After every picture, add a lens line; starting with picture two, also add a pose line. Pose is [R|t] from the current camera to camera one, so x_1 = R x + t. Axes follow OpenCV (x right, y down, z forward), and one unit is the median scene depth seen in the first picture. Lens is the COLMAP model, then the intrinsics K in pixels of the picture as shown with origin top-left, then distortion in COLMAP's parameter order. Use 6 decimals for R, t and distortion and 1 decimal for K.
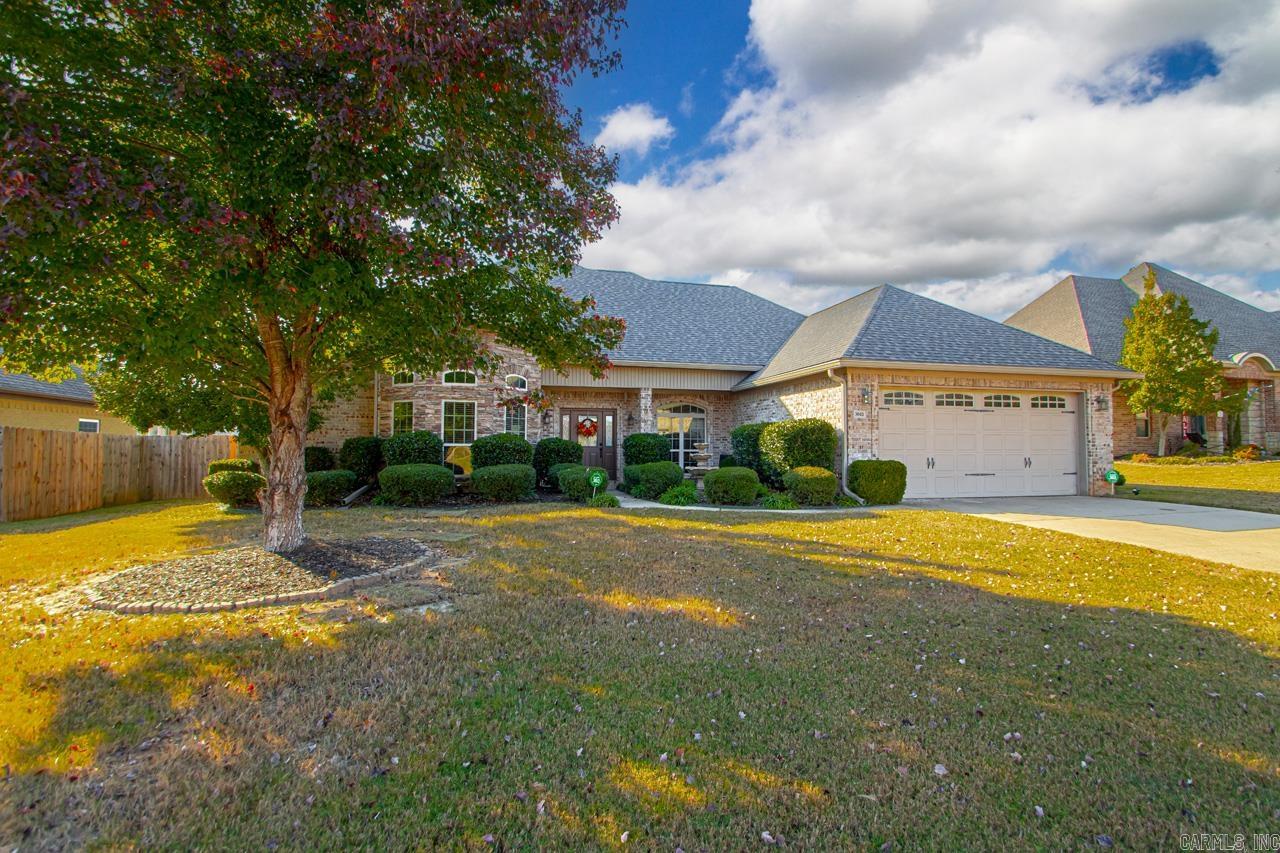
lens RADIAL K [[598.6, 0, 638.5], [0, 598.6, 428.3], [0, 0, 1]] dist [0.013176, -0.015189]
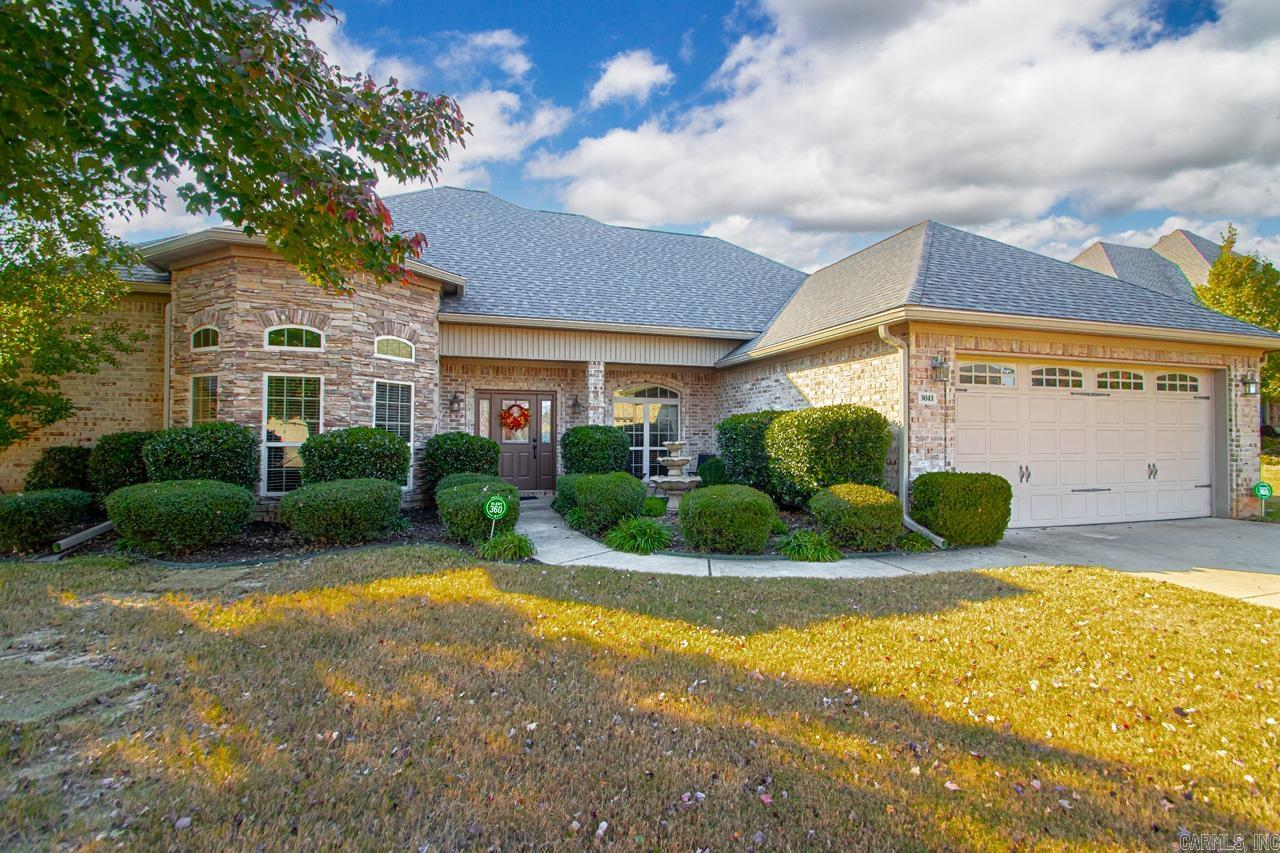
lens RADIAL K [[598.6, 0, 646.3], [0, 598.6, 430.5], [0, 0, 1]] dist [0.013176, -0.015189]
pose [[0.998001, 0.001559, 0.063184, 0.032727], [-0.003058, 0.999716, 0.023636, -0.003283], [-0.063129, -0.023782, 0.997722, 0.349377]]
